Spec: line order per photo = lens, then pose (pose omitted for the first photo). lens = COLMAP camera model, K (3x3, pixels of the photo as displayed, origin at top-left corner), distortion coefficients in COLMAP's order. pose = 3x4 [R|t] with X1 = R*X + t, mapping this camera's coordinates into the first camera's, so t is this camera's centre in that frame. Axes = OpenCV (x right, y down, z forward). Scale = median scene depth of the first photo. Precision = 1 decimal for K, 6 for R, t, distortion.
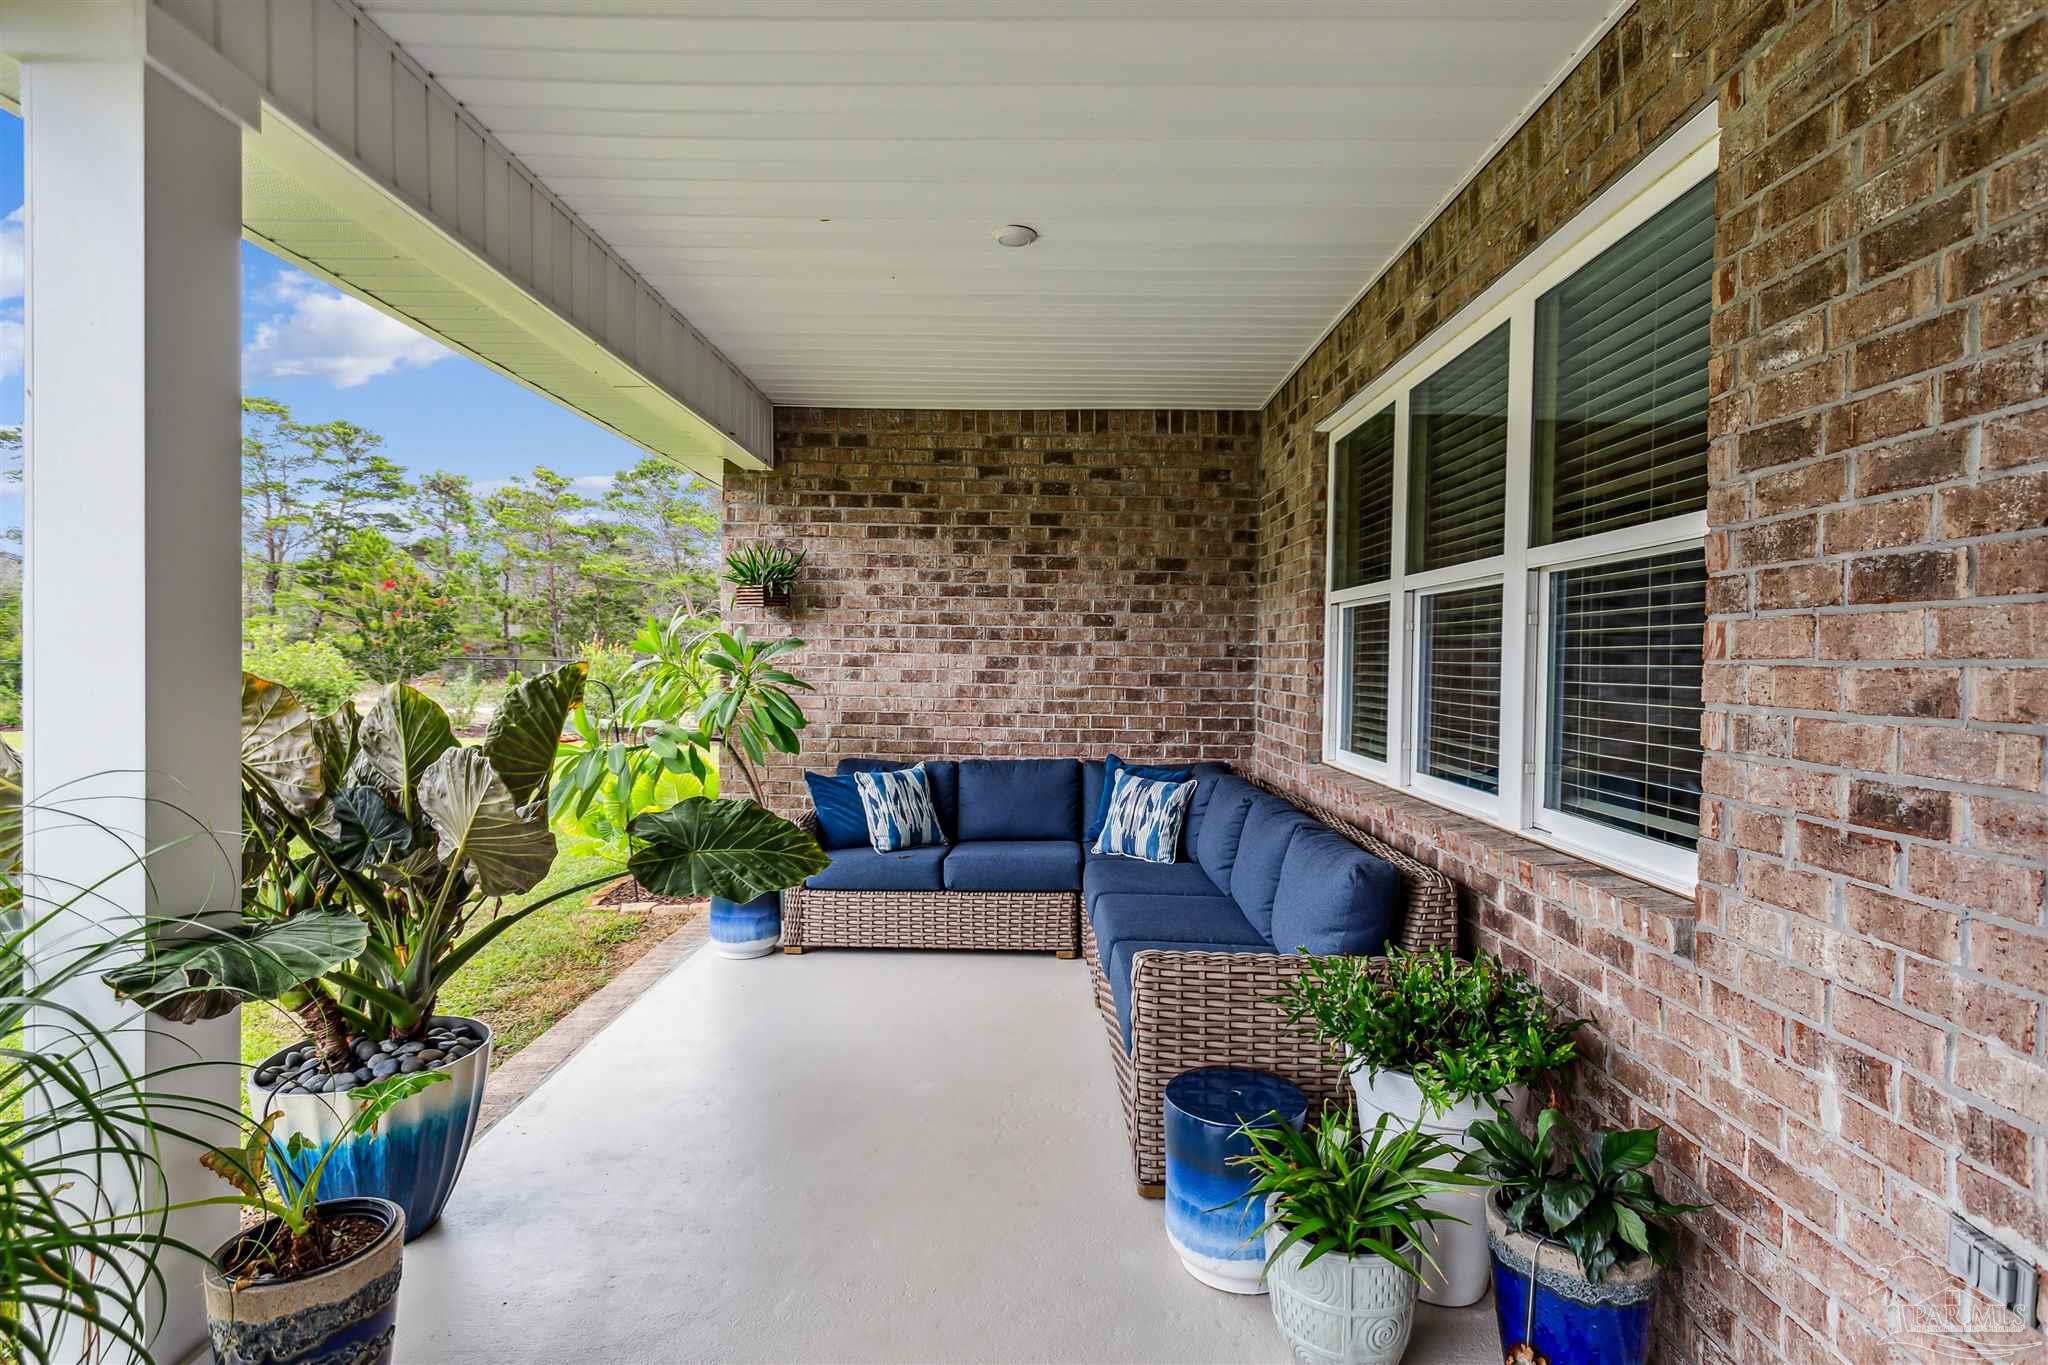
lens RADIAL K [[1005.7, 0, 1022.7], [0, 1005.7, 674.9], [0, 0, 1]] dist [0.005353, 0.001542]
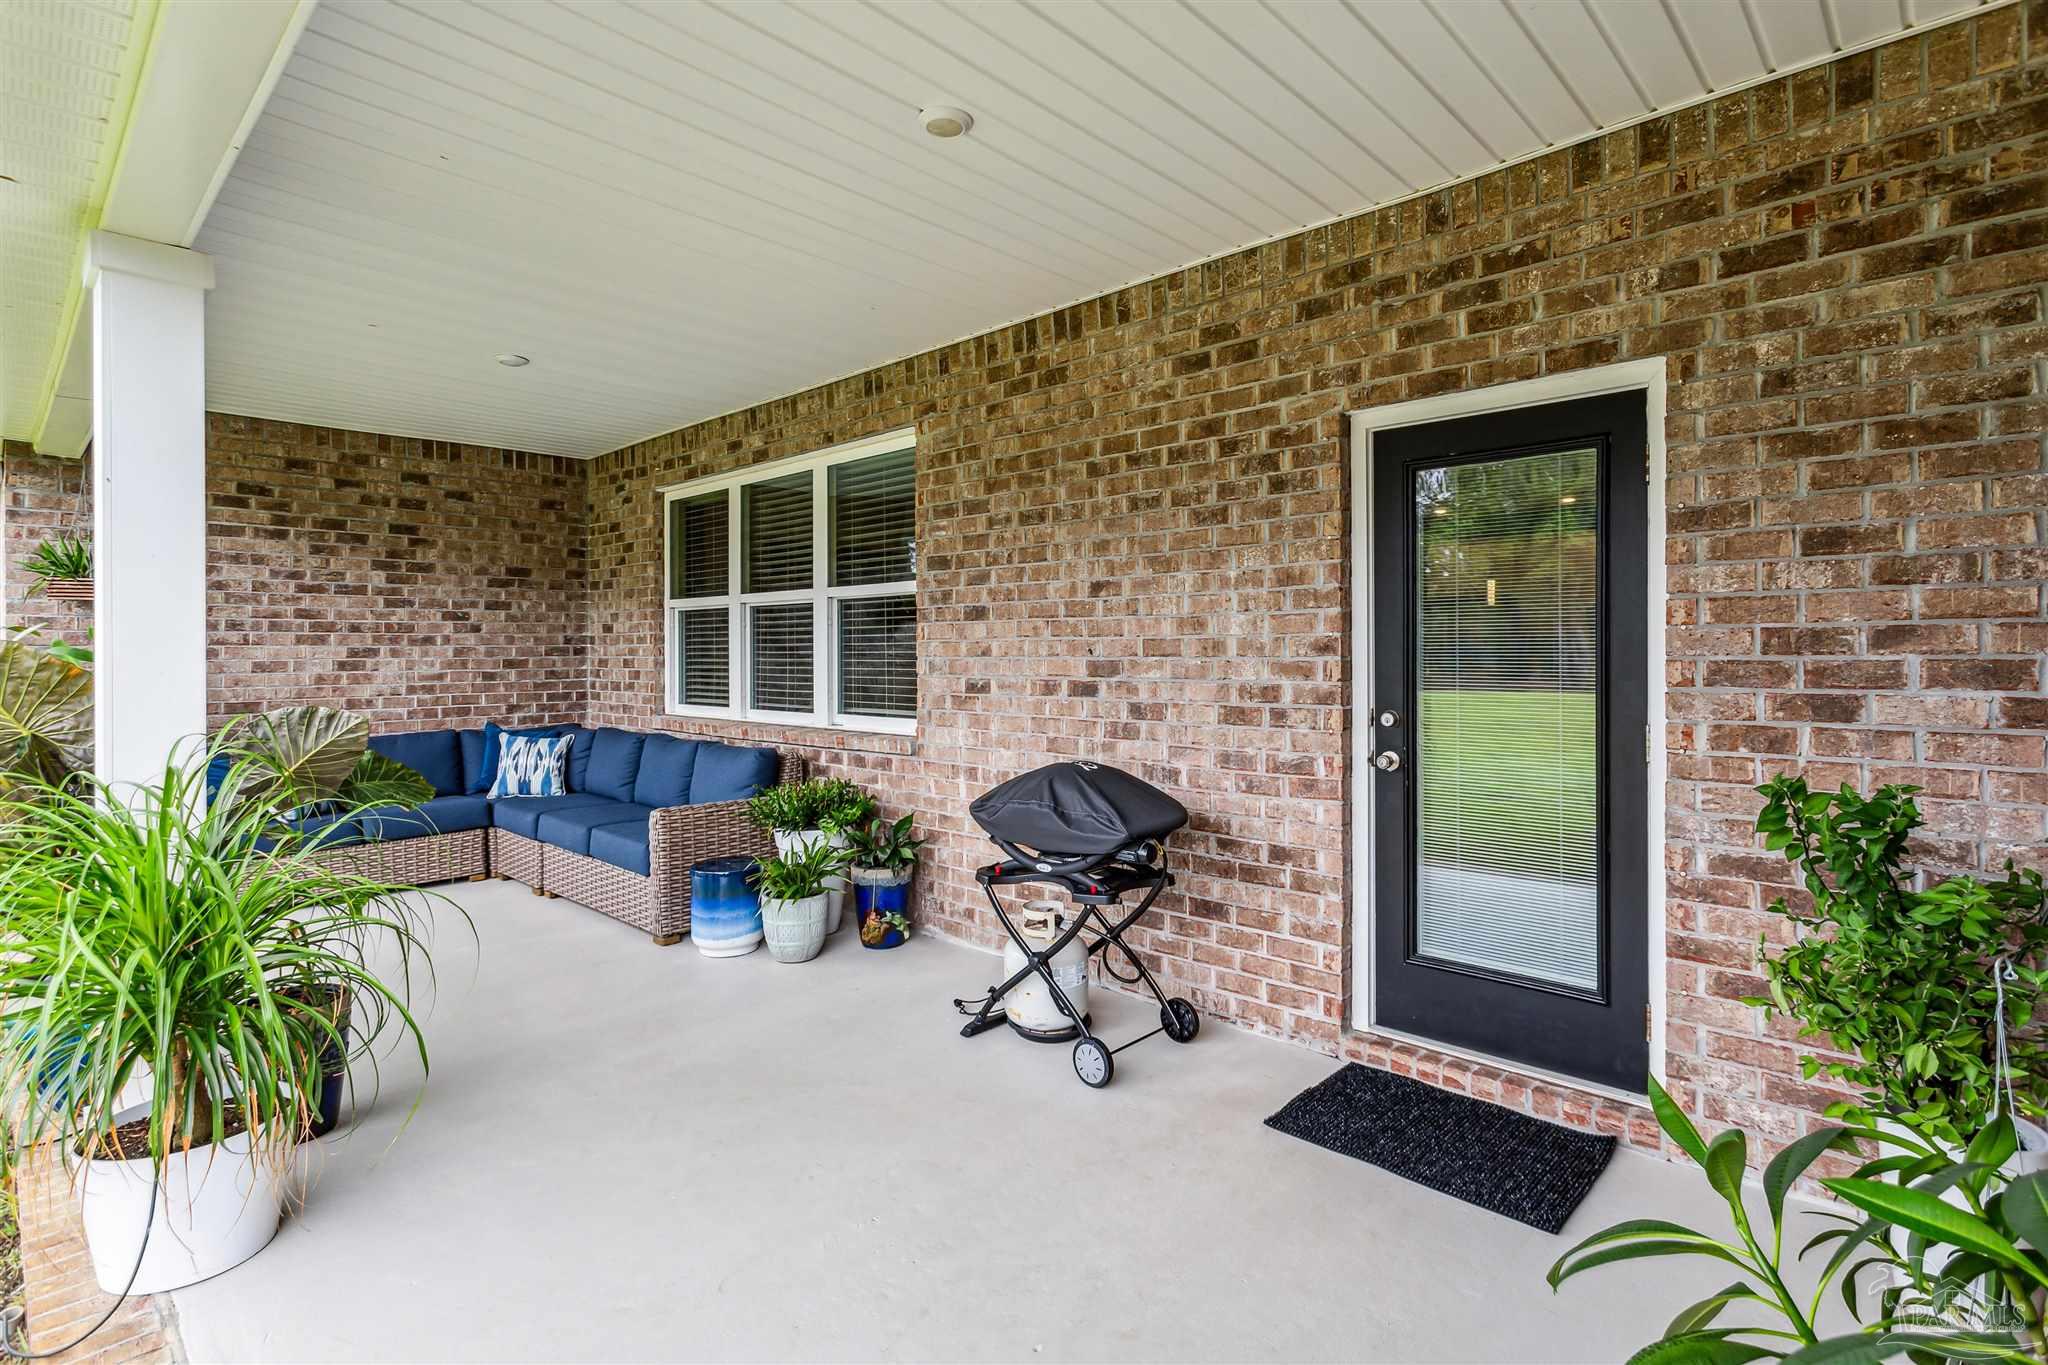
lens RADIAL K [[1005.7, 0, 1023.1], [0, 1005.7, 670.0], [0, 0, 1]] dist [0.005353, 0.001542]
pose [[0.680832, -0.033548, 0.731671, -0.414005], [0.028405, 0.999408, 0.019393, 0.007801], [-0.731888, 0.007580, 0.681382, -0.386237]]
